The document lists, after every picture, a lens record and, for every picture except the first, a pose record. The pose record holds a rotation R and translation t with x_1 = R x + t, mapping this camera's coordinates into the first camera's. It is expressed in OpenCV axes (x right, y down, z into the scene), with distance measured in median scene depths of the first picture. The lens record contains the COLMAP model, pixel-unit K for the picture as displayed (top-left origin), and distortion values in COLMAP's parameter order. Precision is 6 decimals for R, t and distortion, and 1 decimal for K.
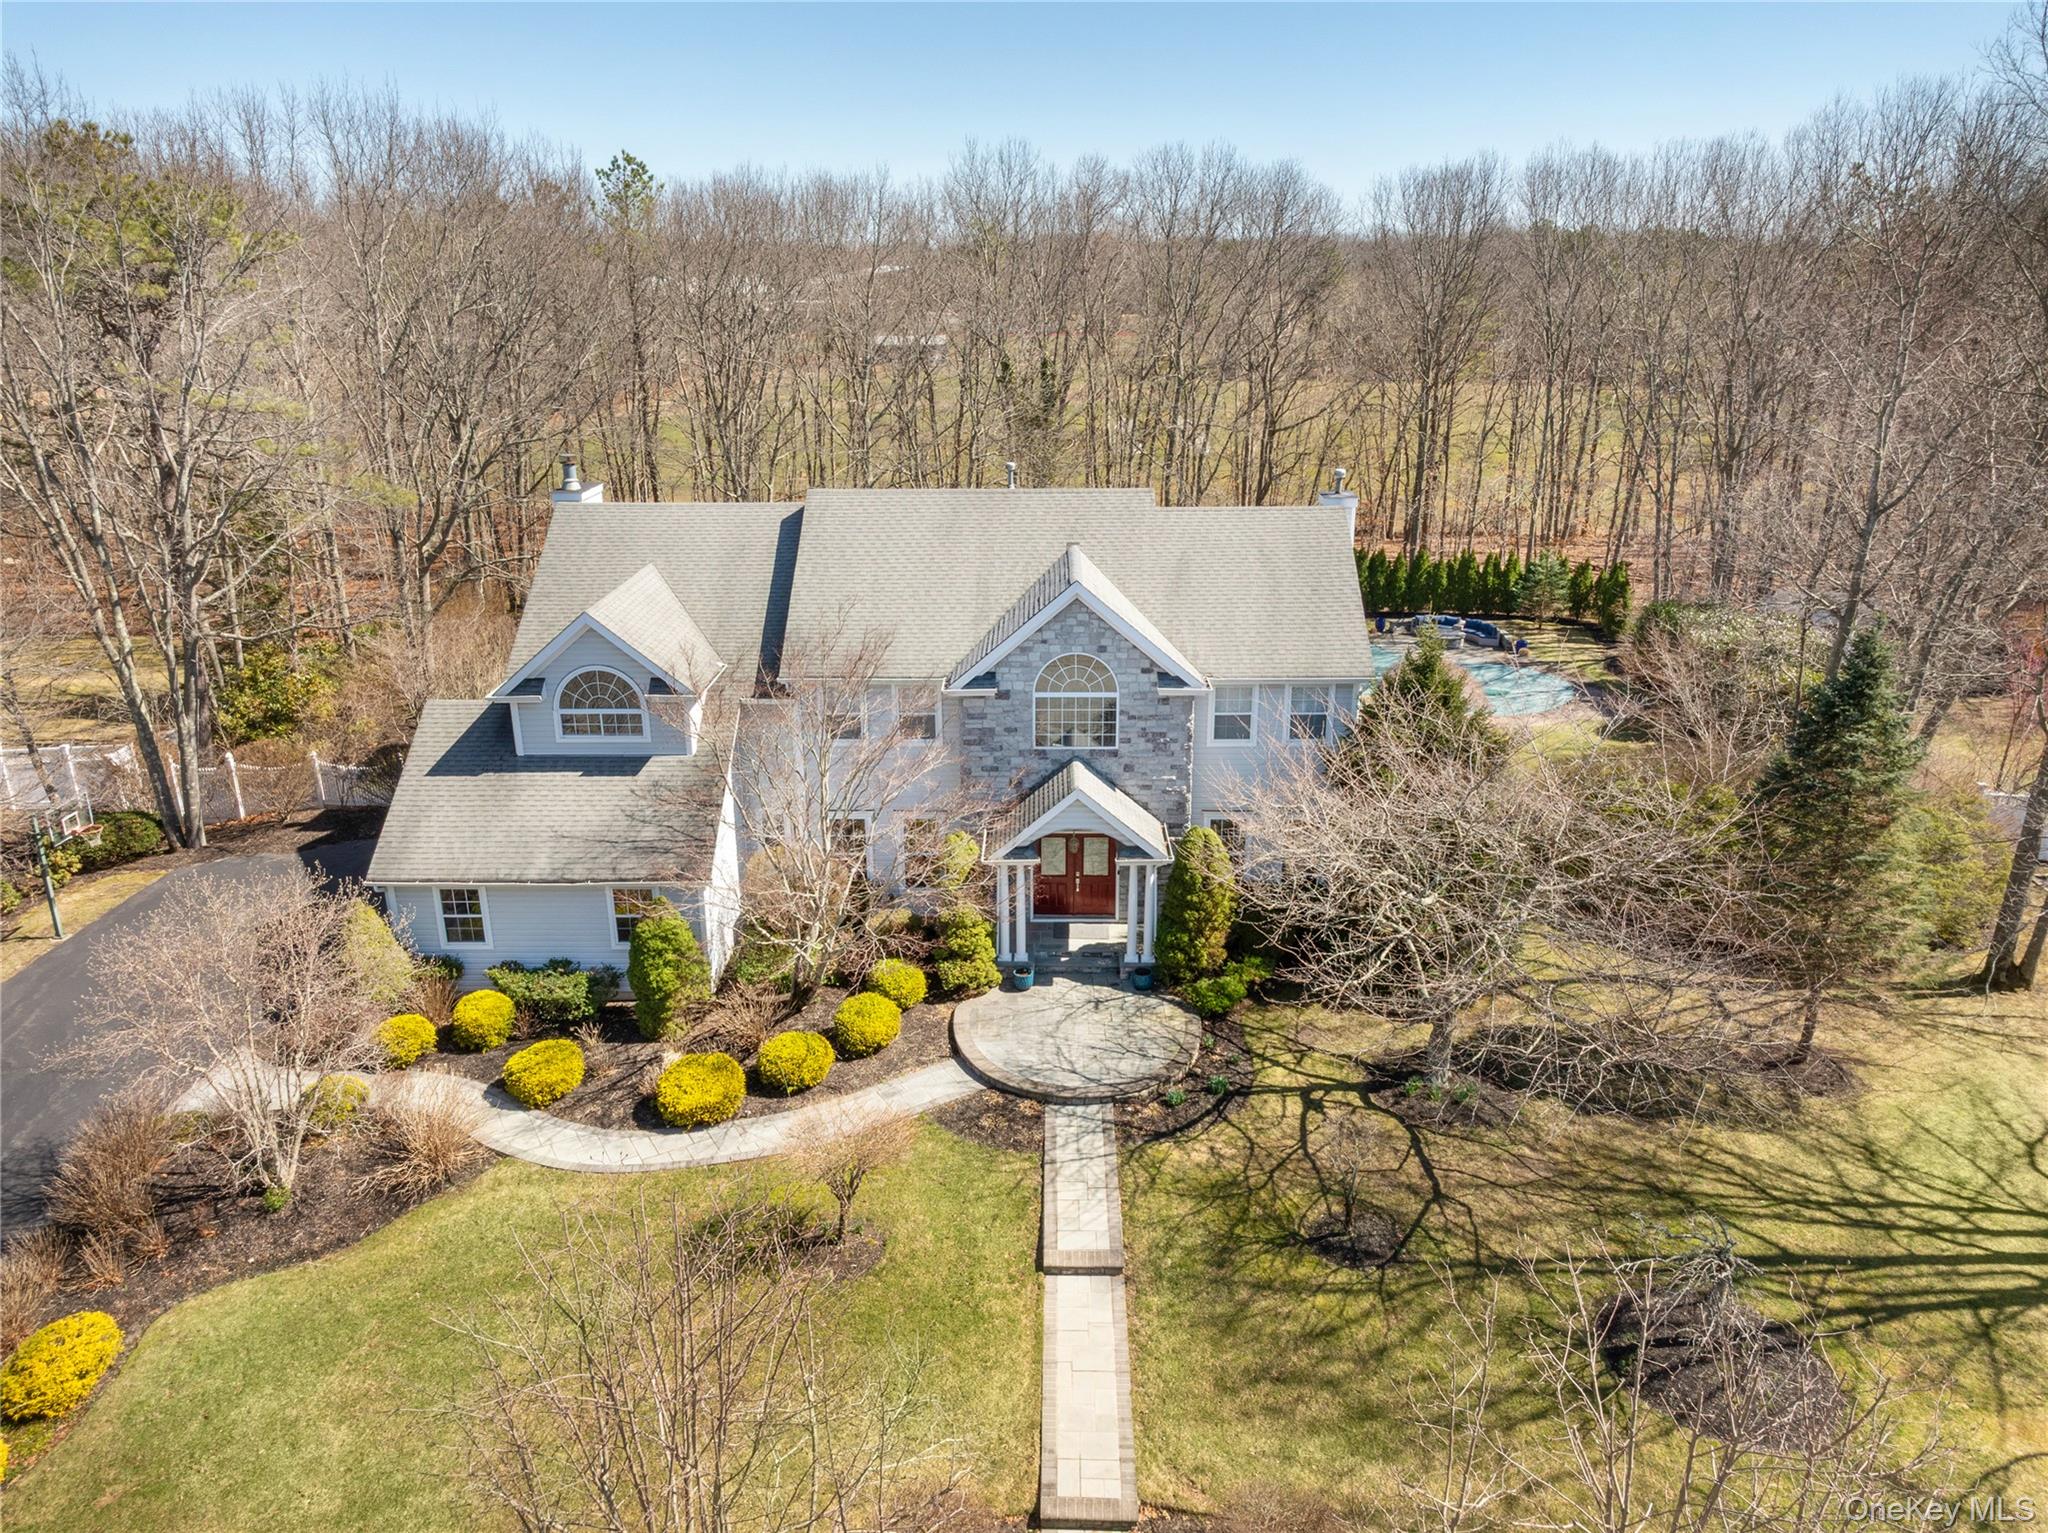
lens RADIAL K [[1433.4, 0, 1025.9], [0, 1433.4, 774.0], [0, 0, 1]] dist [-0.007372, -0.006718]
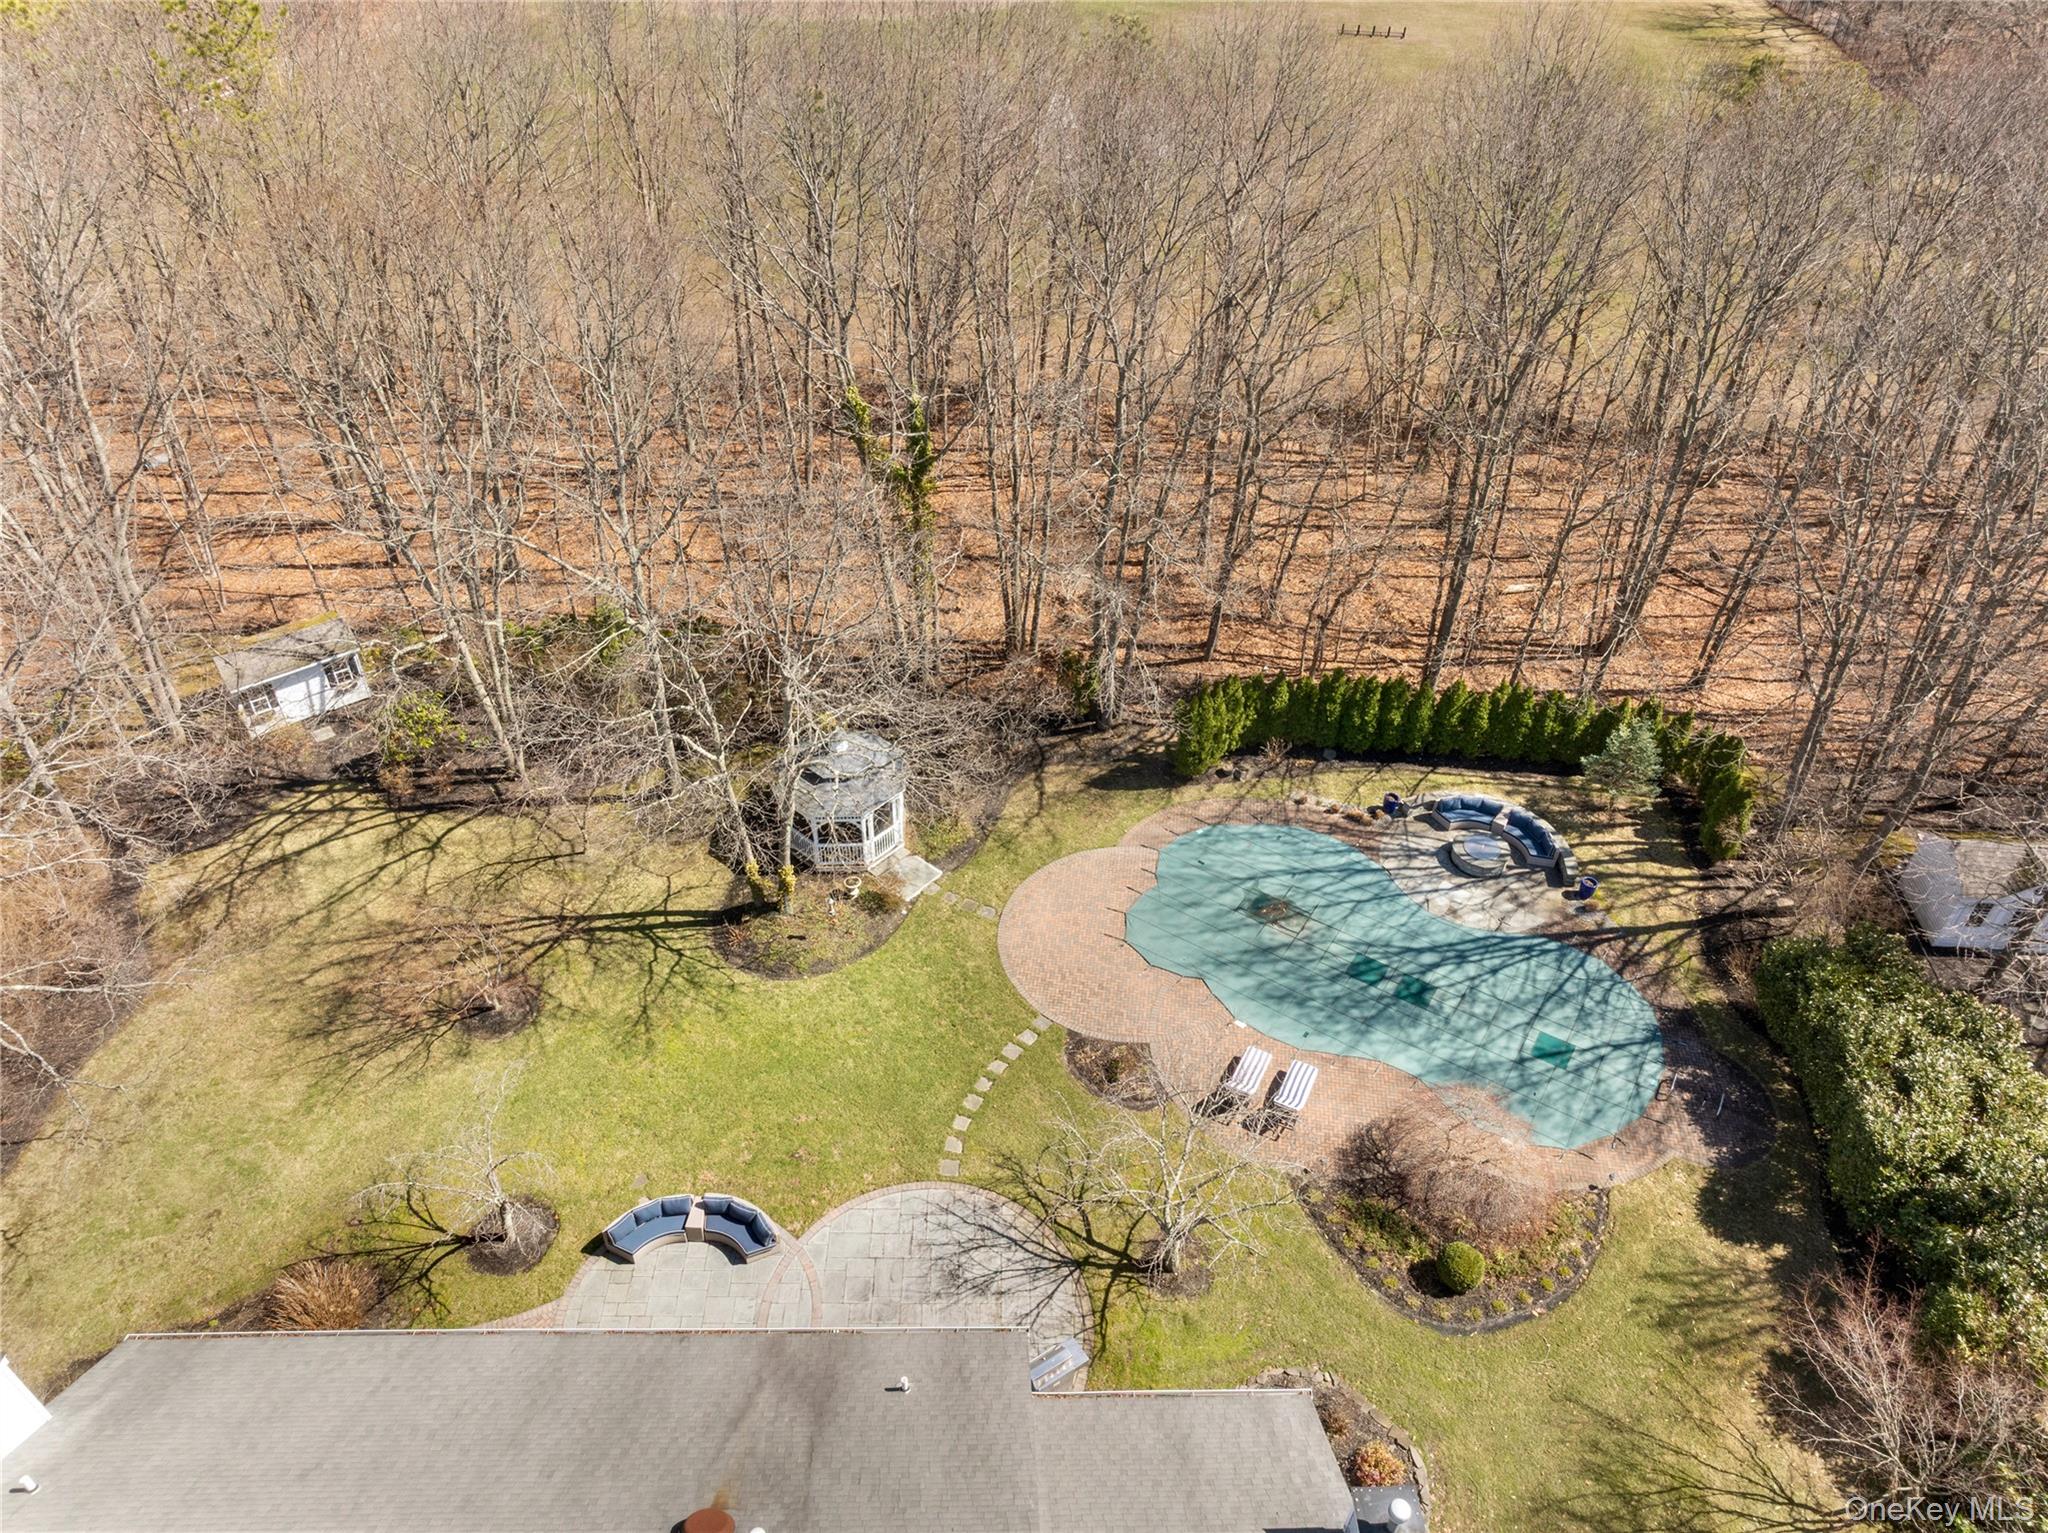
lens RADIAL K [[1433.4, 0, 1019.0], [0, 1433.4, 760.8], [0, 0, 1]] dist [-0.007372, -0.006718]
pose [[0.999083, -0.002067, 0.042770, 0.071336], [-0.012552, 0.940821, 0.338672, -0.800781], [-0.040938, -0.338899, 0.939932, 0.758871]]
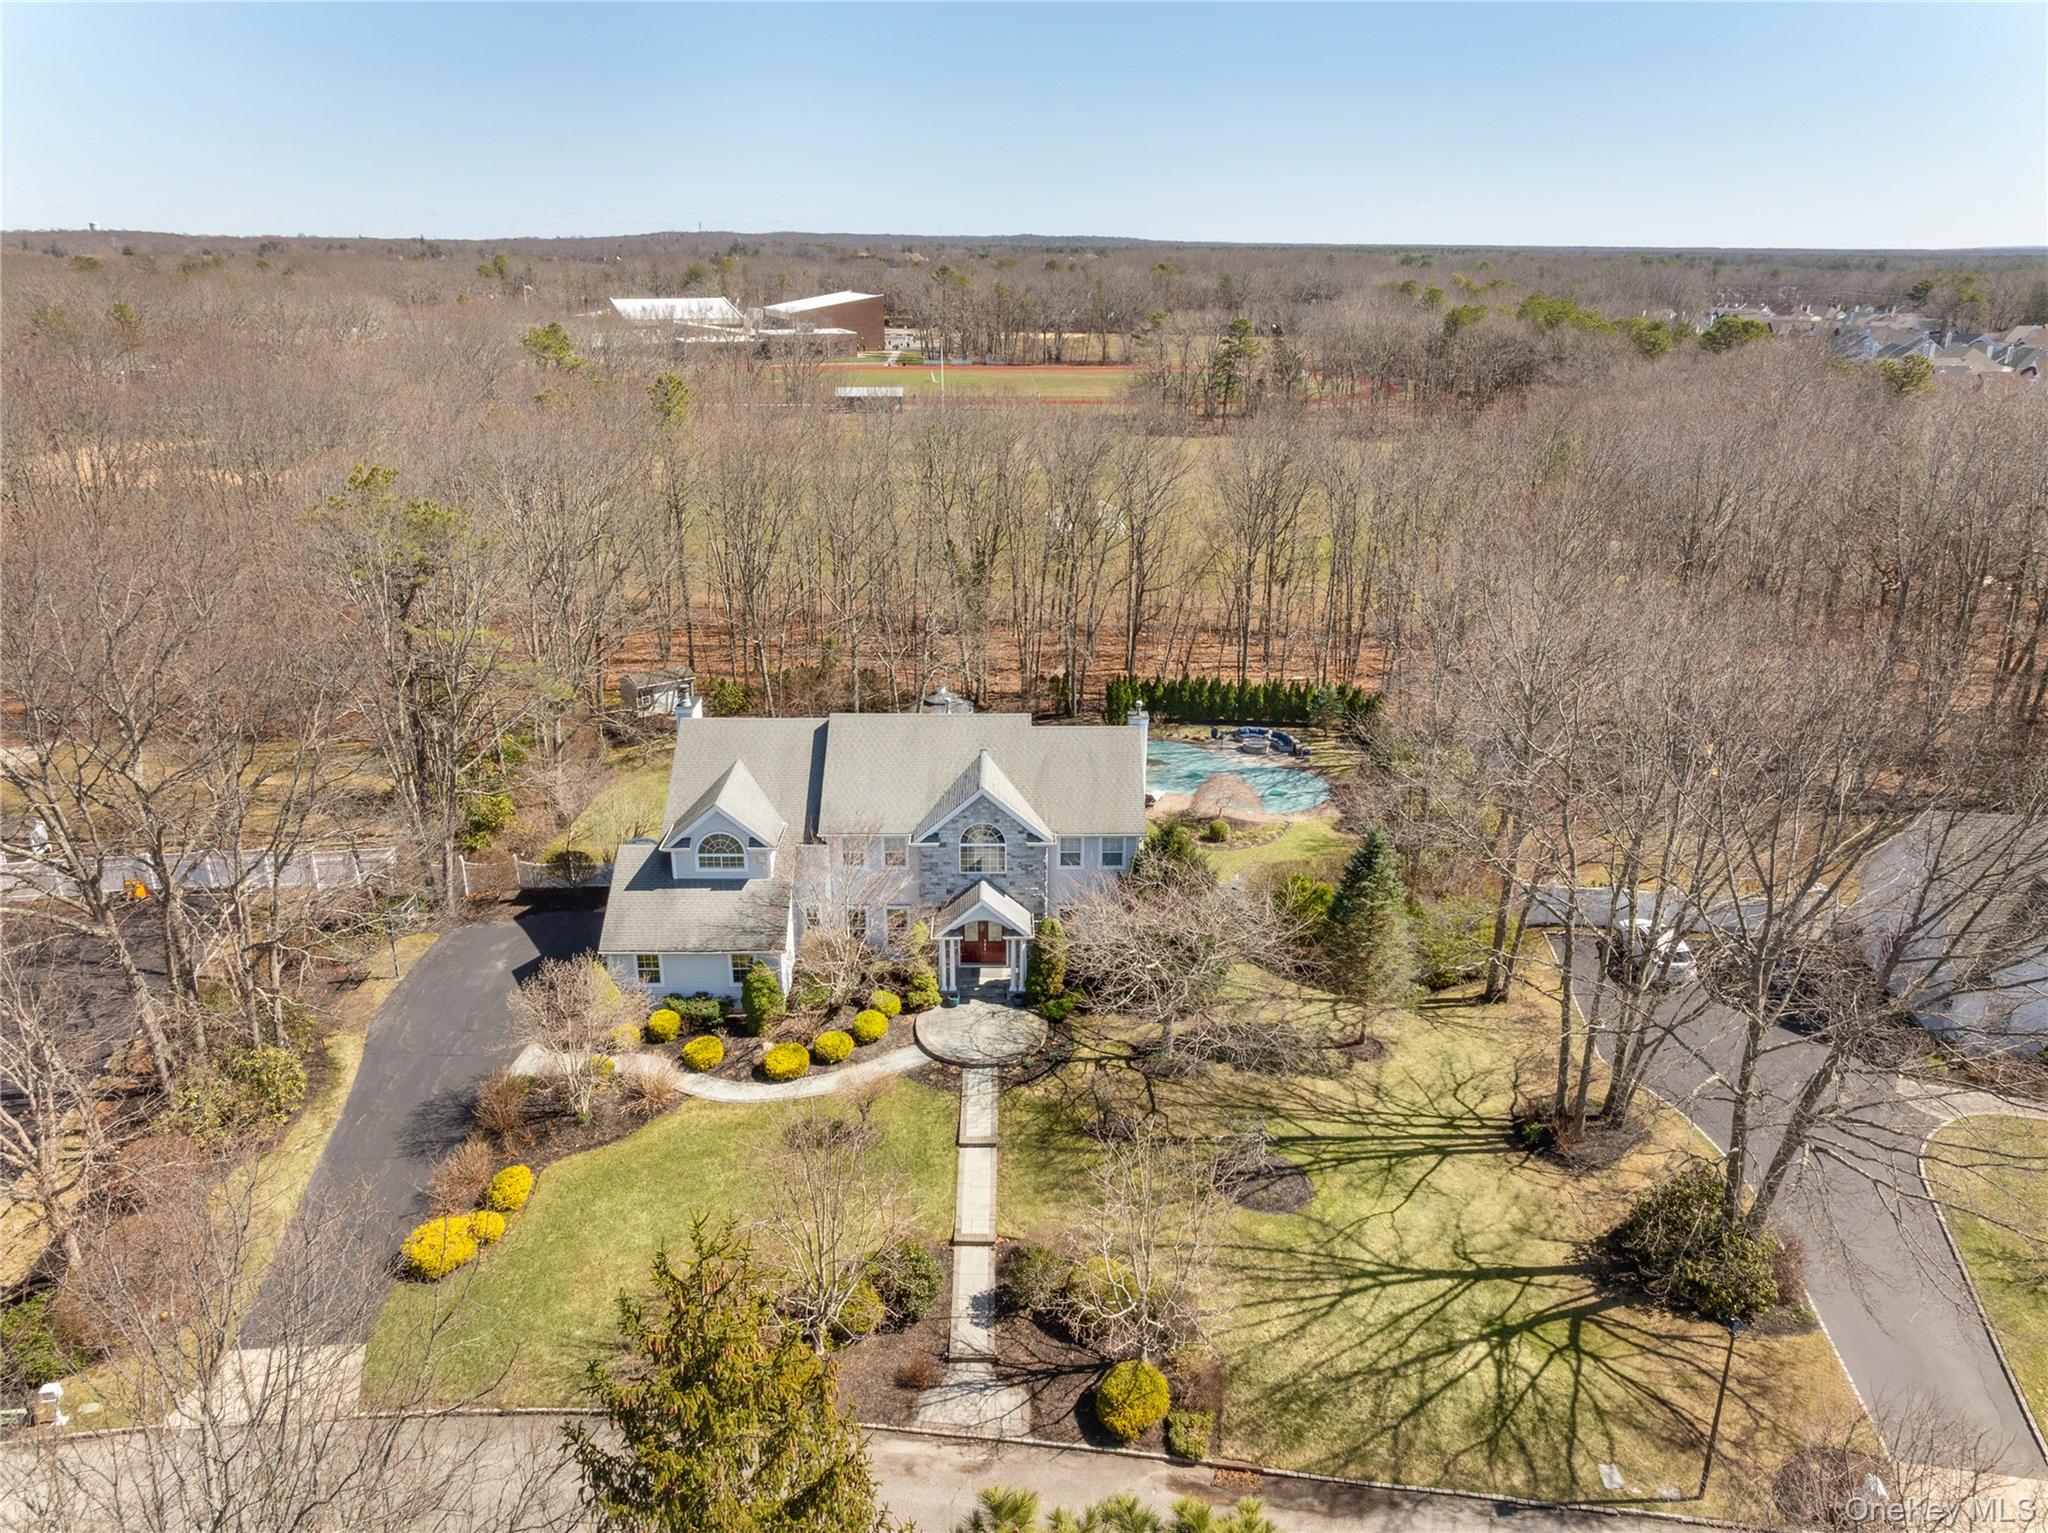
lens RADIAL K [[1433.4, 0, 1039.7], [0, 1433.4, 763.2], [0, 0, 1]] dist [-0.007372, -0.006718]
pose [[0.999133, 0.000882, 0.041613, 0.034281], [-0.001295, 0.999950, 0.009877, -0.194154], [-0.041602, -0.009922, 0.999085, -0.905381]]
